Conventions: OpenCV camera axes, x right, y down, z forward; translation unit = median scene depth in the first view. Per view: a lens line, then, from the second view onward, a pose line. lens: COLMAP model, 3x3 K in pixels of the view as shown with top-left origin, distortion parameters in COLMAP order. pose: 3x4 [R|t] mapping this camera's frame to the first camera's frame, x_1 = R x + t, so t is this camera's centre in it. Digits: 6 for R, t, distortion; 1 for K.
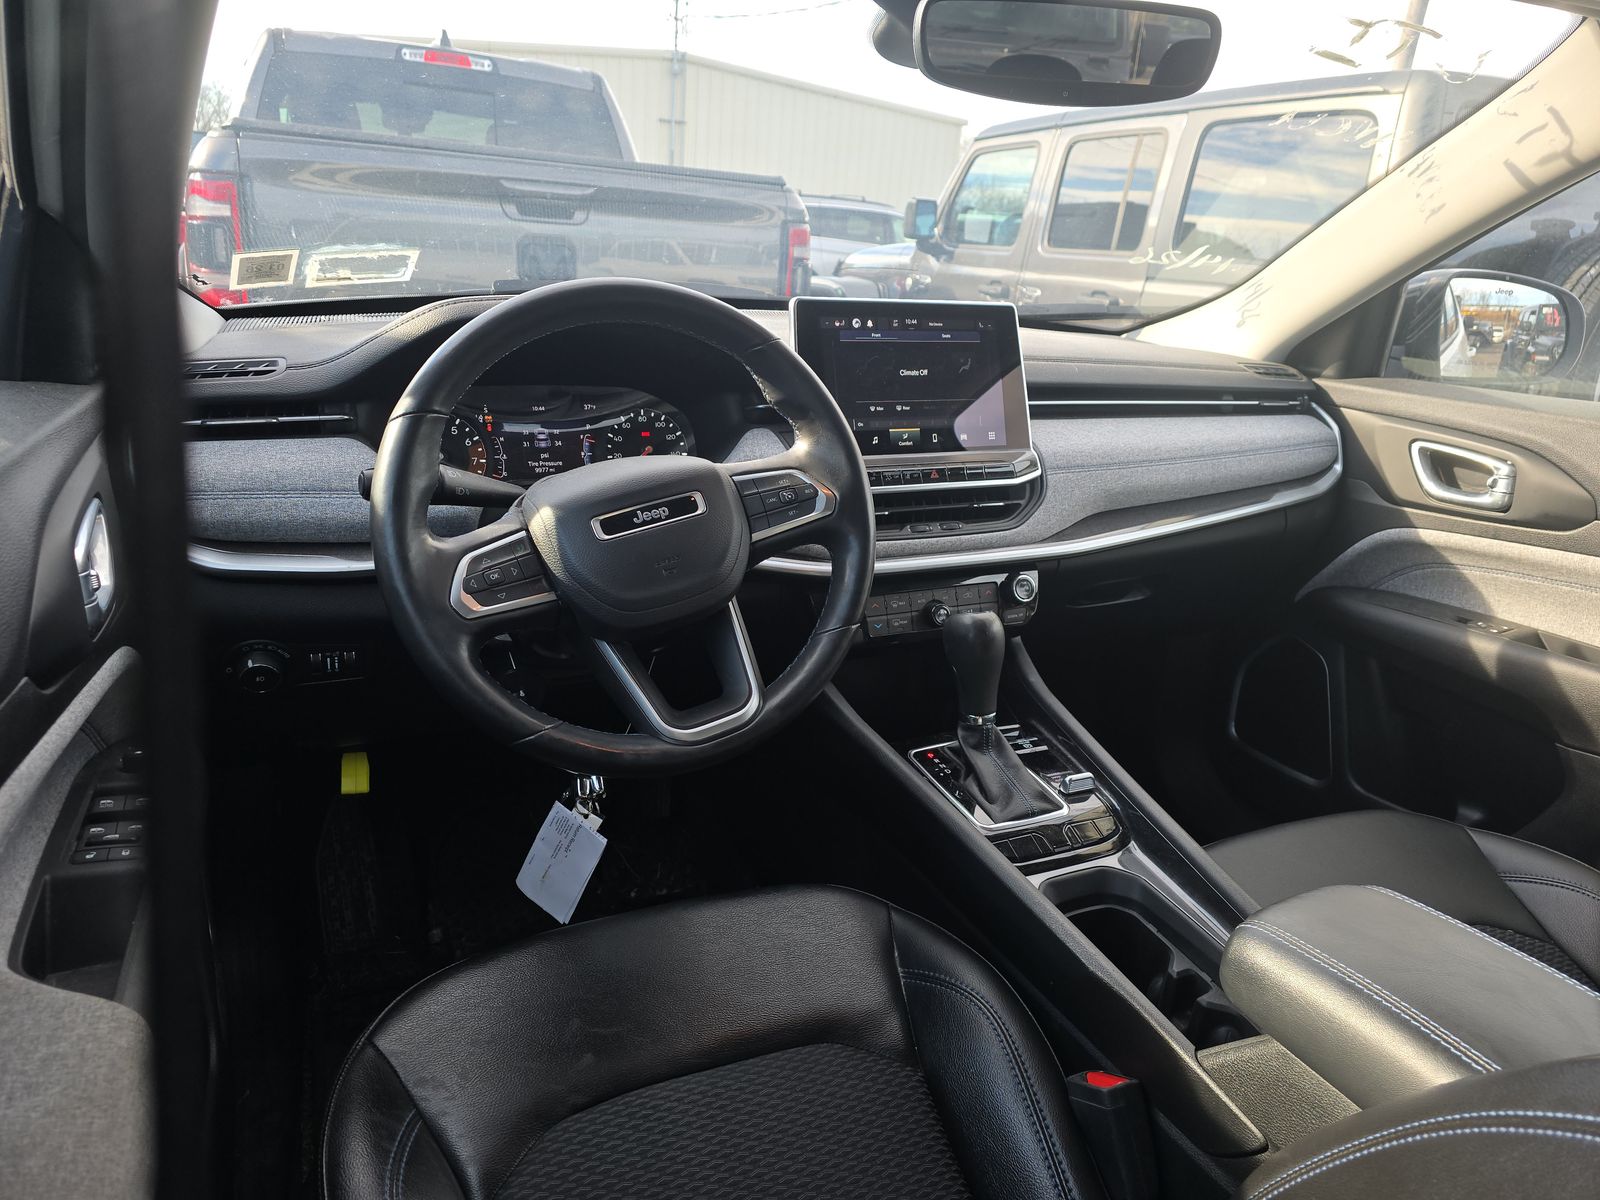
lens RADIAL K [[1053.0, 0, 800.0], [0, 1053.0, 600.0], [0, 0, 1]] dist [0.010884, -0.016085]
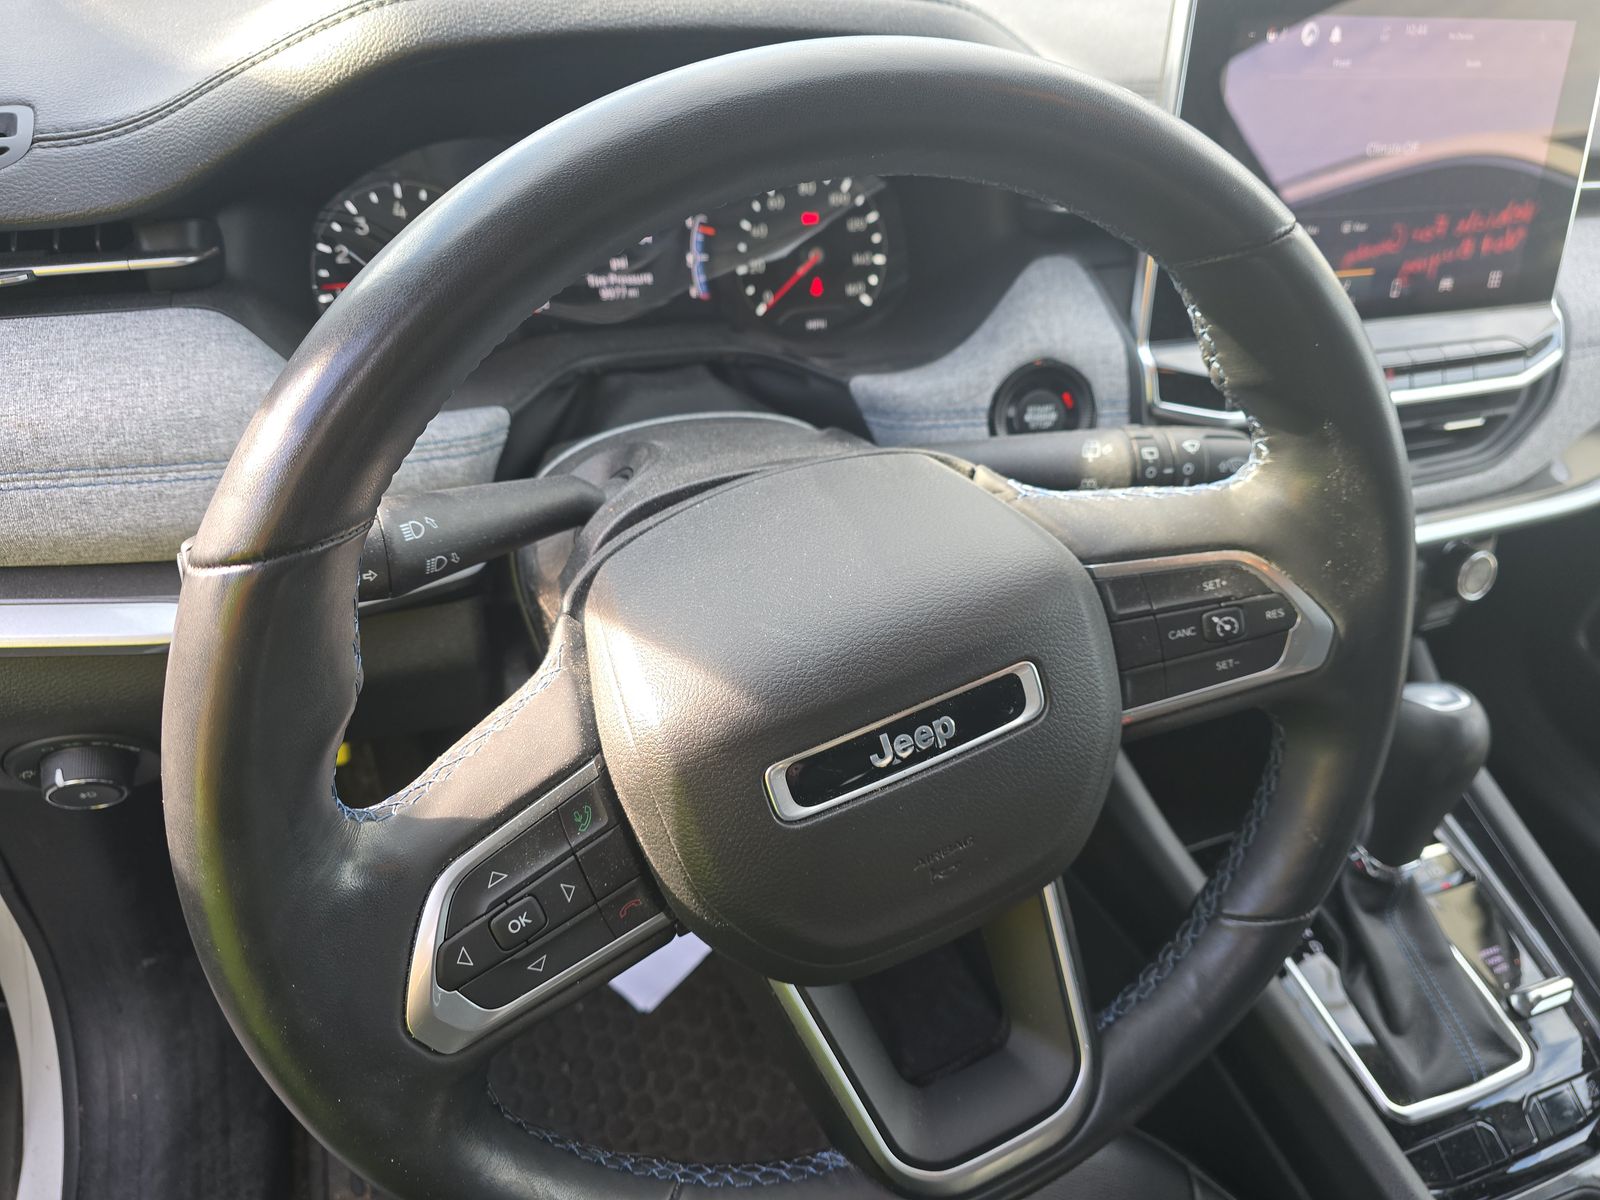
lens RADIAL K [[1103.7, 0, 800.0], [0, 1103.7, 600.0], [0, 0, 1]] dist [0.069392, -0.139868]
pose [[0.995402, 0.088283, -0.037170, -0.120514], [-0.068664, 0.928184, 0.365731, -0.192458], [0.066789, -0.361497, 0.929978, 0.444365]]
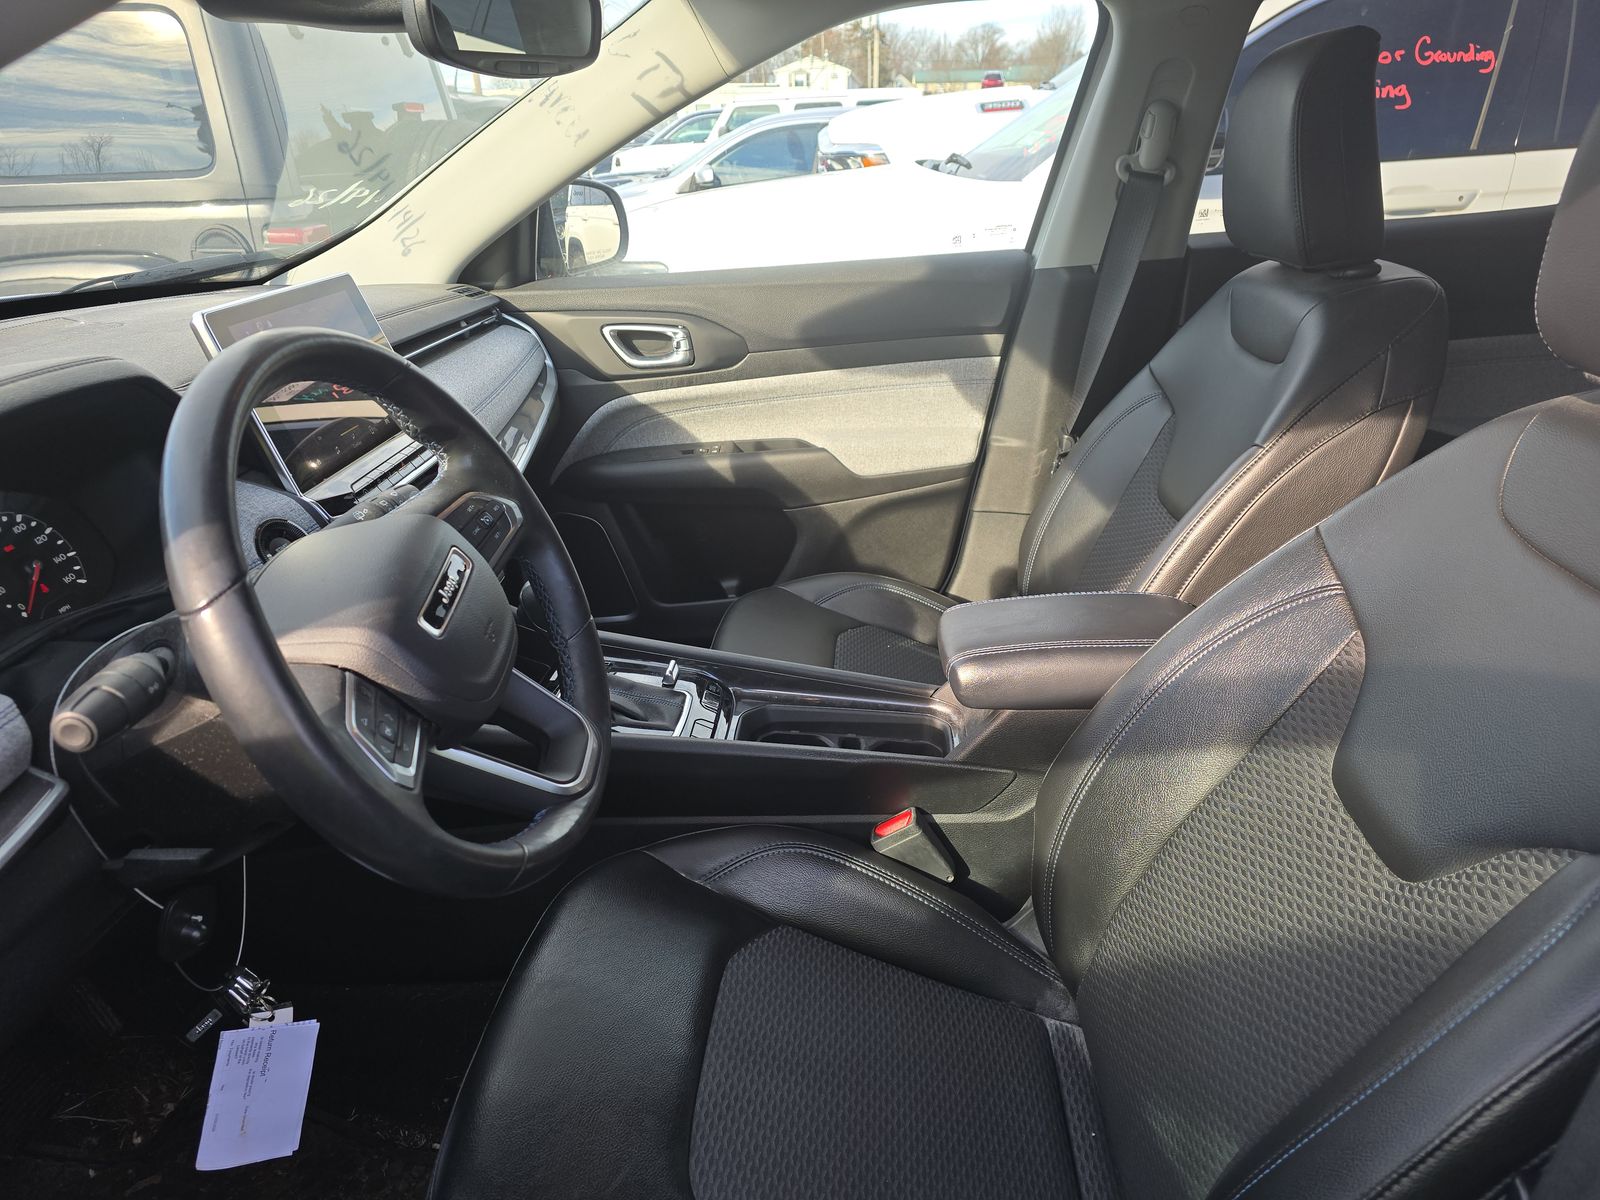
lens RADIAL K [[1039.7, 0, 811.8], [0, 1039.7, 610.1], [0, 0, 1]] dist [0.008279, -0.035861]
pose [[0.476384, -0.419715, 0.772592, -0.461047], [0.333233, 0.899339, 0.283098, -0.143927], [-0.813643, 0.122590, 0.568293, 0.196411]]
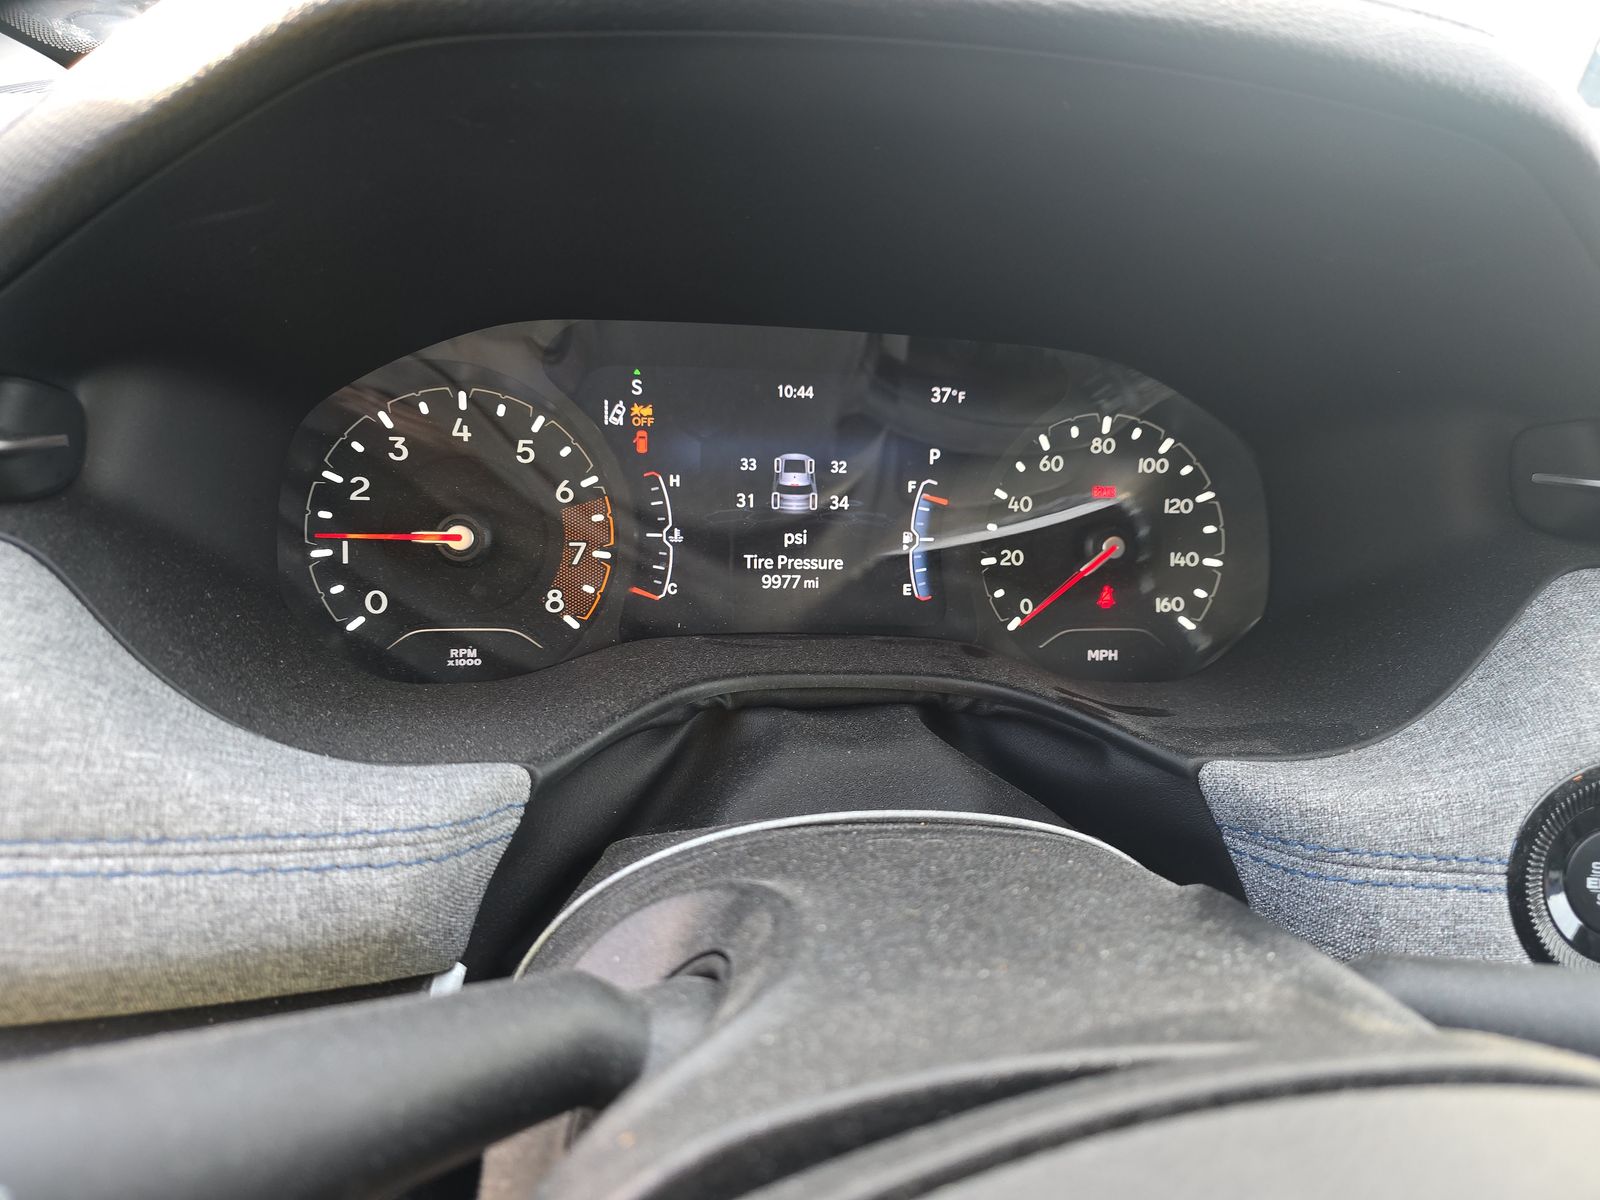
lens RADIAL K [[1103.7, 0, 800.0], [0, 1103.7, 600.0], [0, 0, 1]] dist [0.069392, -0.139868]
pose [[0.960553, 0.145918, -0.236739, -0.158663], [-0.122725, 0.986327, 0.109988, -0.158606], [0.249551, -0.076596, 0.965328, 0.675155]]
